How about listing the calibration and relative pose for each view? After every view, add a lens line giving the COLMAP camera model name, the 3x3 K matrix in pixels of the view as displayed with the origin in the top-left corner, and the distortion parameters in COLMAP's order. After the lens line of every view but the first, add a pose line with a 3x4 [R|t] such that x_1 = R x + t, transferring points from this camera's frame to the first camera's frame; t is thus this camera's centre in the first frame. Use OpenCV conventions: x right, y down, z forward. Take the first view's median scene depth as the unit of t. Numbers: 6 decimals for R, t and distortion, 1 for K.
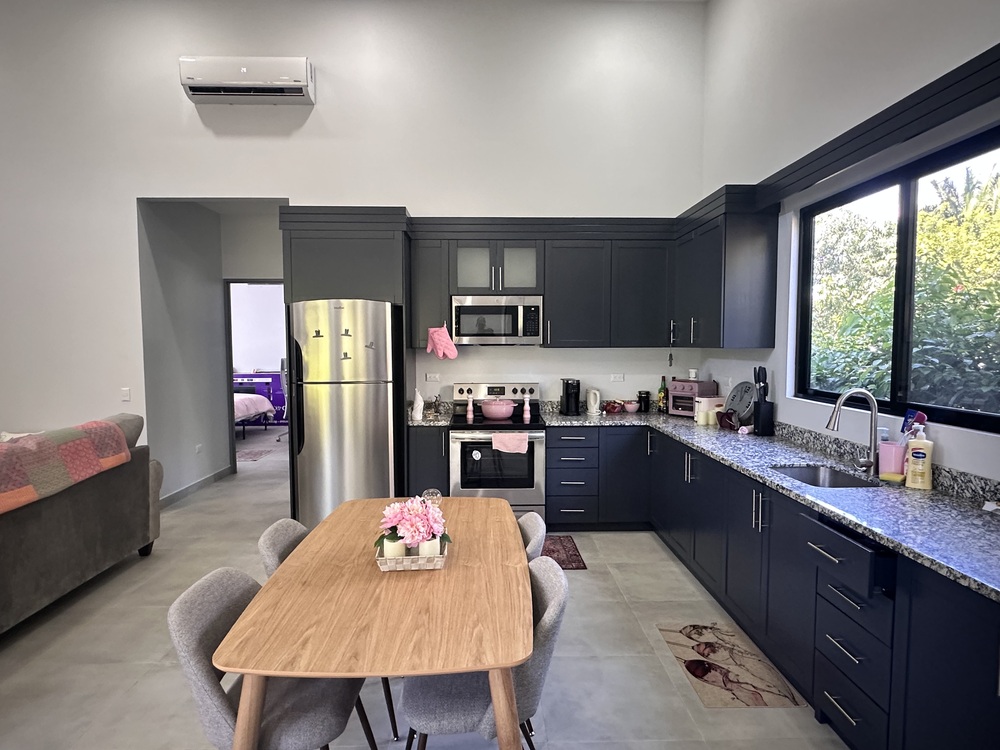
lens RADIAL K [[582.4, 0, 497.8], [0, 582.4, 383.4], [0, 0, 1]] dist [-0.001827, 0.001565]
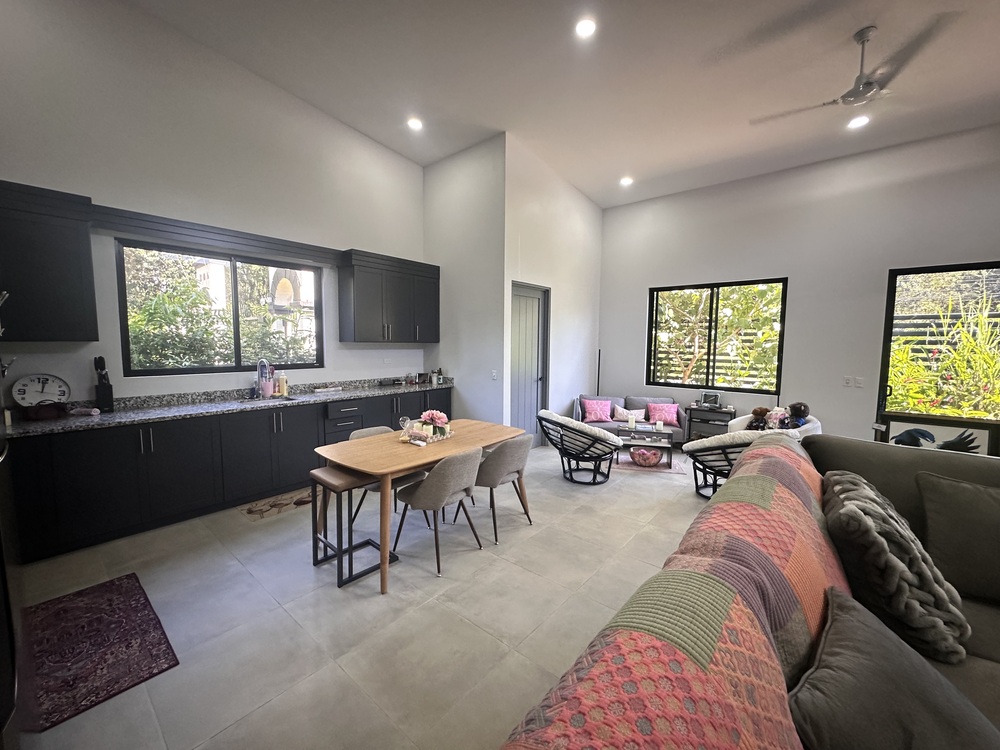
lens RADIAL K [[399.0, 0, 500.0], [0, 399.0, 375.0], [0, 0, 1]] dist [-0.000949, 0.000401]
pose [[-0.752340, -0.057527, 0.656258, -0.631966], [0.043250, 0.989718, 0.136340, -0.059137], [-0.657353, 0.130957, -0.742116, 0.931912]]
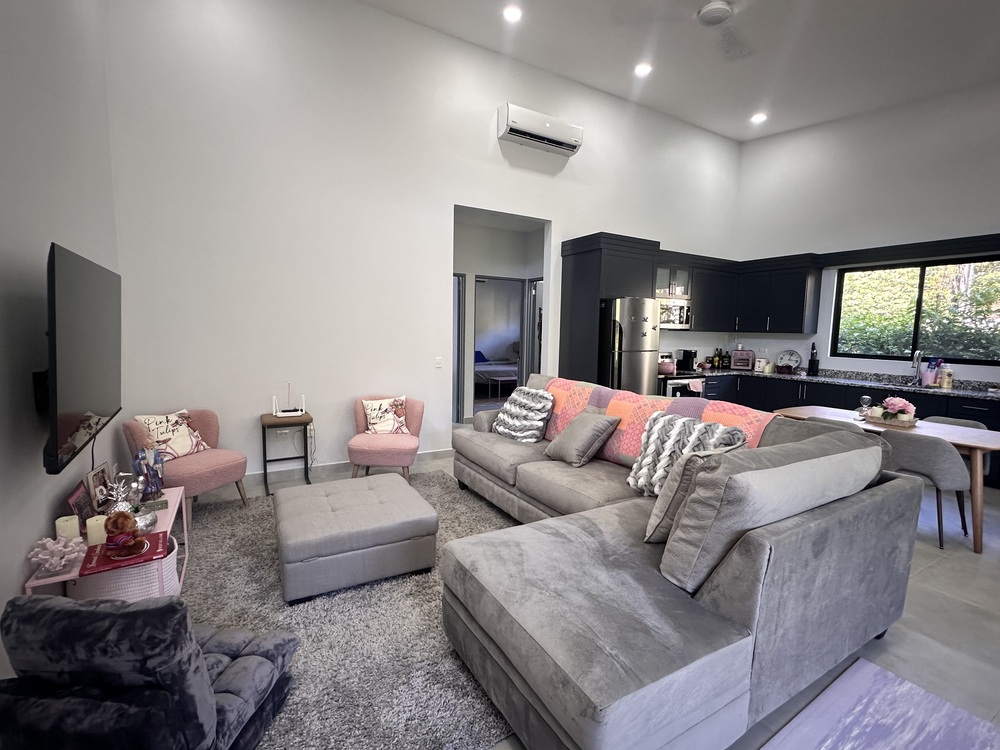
lens RADIAL K [[464.7, 0, 500.0], [0, 464.7, 375.0], [0, 0, 1]] dist [-0.000111, -0.000402]
pose [[0.873602, -0.027109, 0.485886, -1.158250], [0.010779, 0.999280, 0.036372, 0.012771], [-0.486523, -0.026537, 0.873265, 0.082025]]
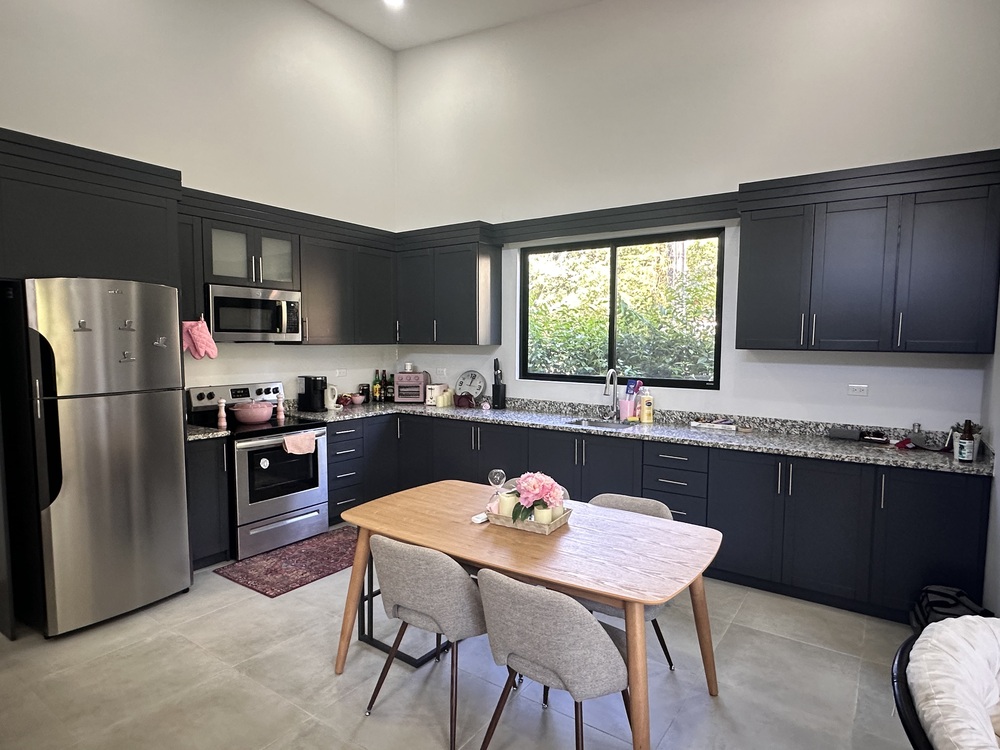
lens RADIAL K [[568.1, 0, 500.7], [0, 568.1, 380.0], [0, 0, 1]] dist [-0.001132, -0.001757]
pose [[0.589134, -0.052288, 0.806342, -0.537677], [0.049773, 0.998357, 0.028374, -0.013783], [-0.806501, 0.023418, 0.590769, 0.179781]]
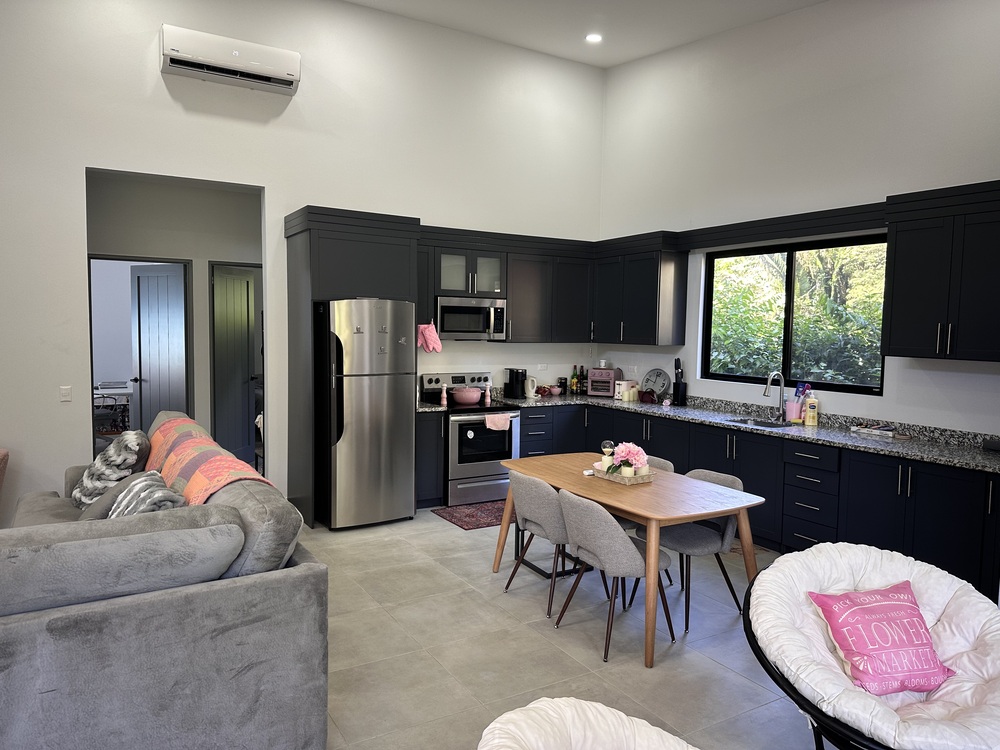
lens RADIAL K [[695.9, 0, 500.0], [0, 695.9, 375.0], [0, 0, 1]] dist [0.108392, -0.154814]
pose [[0.869325, -0.018289, 0.493903, -0.688914], [0.016420, 0.999832, 0.008122, -0.007323], [-0.493968, 0.001049, 0.869479, -0.255027]]
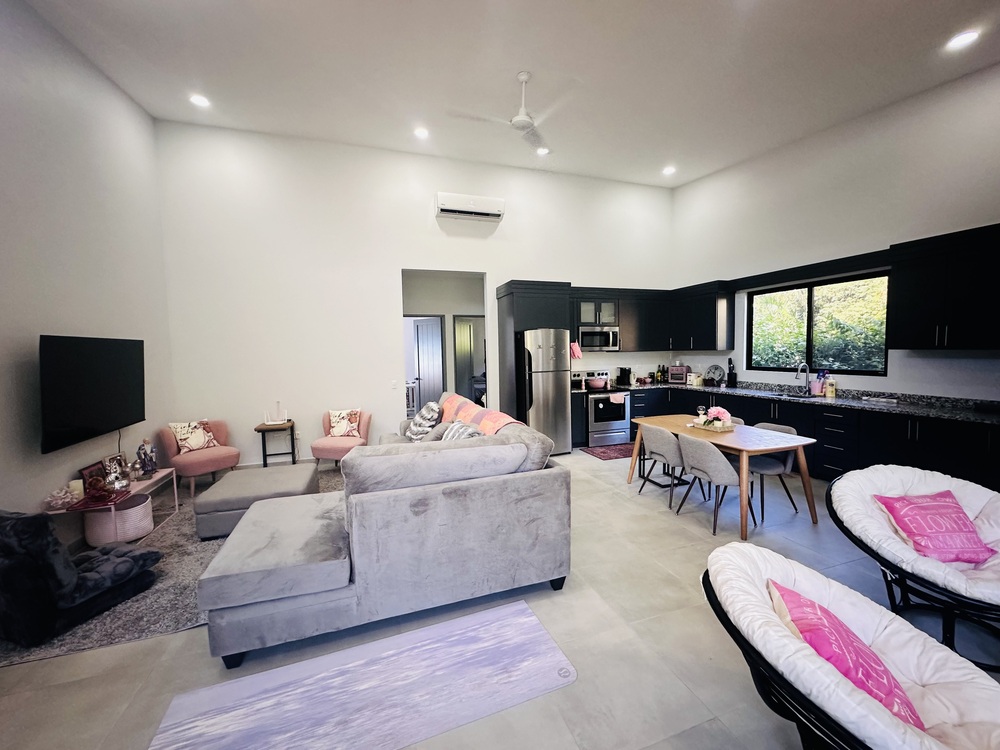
lens RADIAL K [[399.0, 0, 500.0], [0, 399.0, 375.0], [0, 0, 1]] dist [-0.000949, 0.000401]
pose [[0.953645, -0.035180, 0.298869, -0.795192], [0.038551, 0.999242, -0.005387, 0.011159], [-0.298453, 0.016659, 0.954279, -0.221126]]
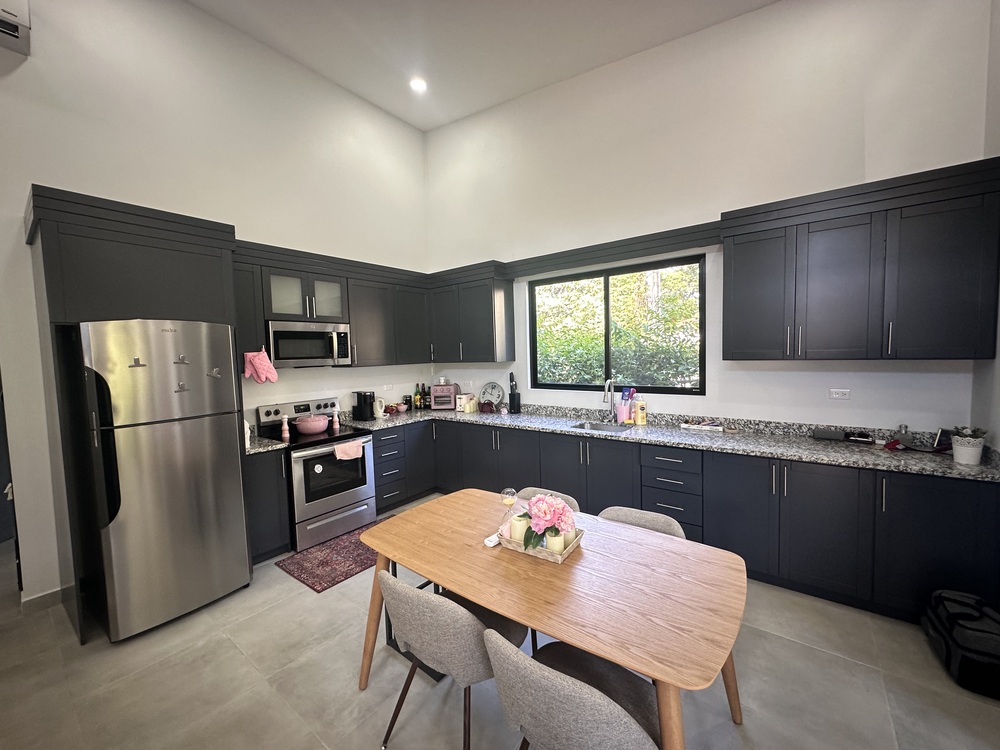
lens RADIAL K [[399.0, 0, 500.0], [0, 399.0, 375.0], [0, 0, 1]] dist [-0.000949, 0.000401]
pose [[0.627813, -0.060920, 0.775976, -0.397622], [0.082552, 0.996521, 0.011445, -0.032129], [-0.773974, 0.056873, 0.630658, 0.264958]]
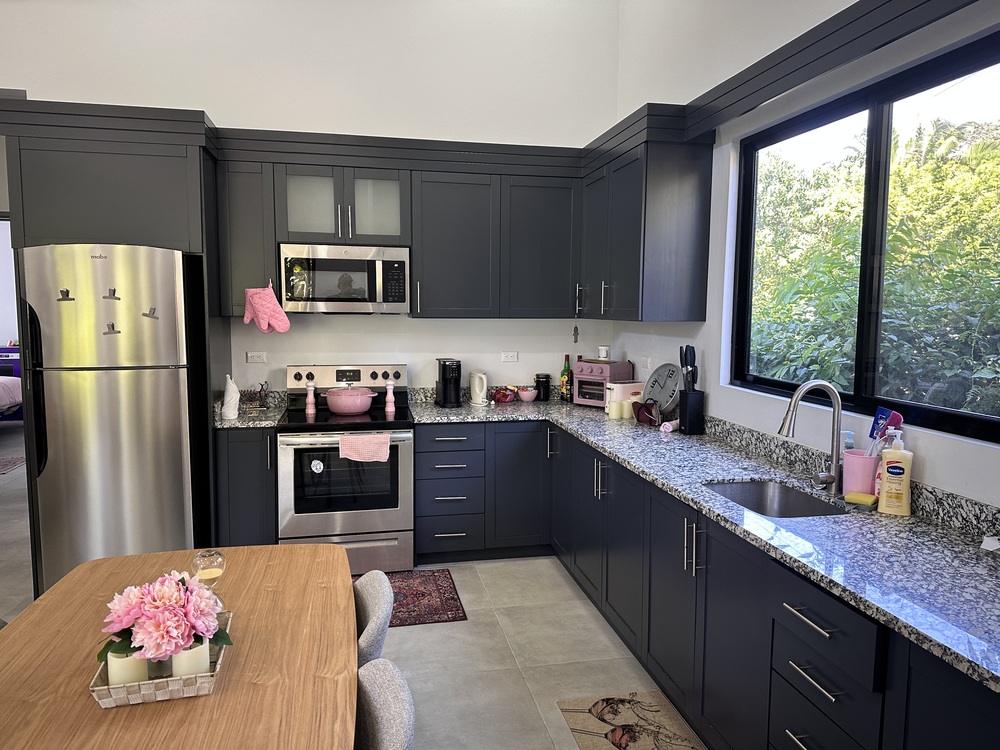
lens RADIAL K [[695.9, 0, 500.0], [0, 695.9, 375.0], [0, 0, 1]] dist [0.108392, -0.154814]
pose [[0.984039, -0.008648, 0.177740, 0.033367], [0.003335, 0.999539, 0.030167, -0.015986], [-0.177919, -0.029093, 0.983615, 0.108468]]
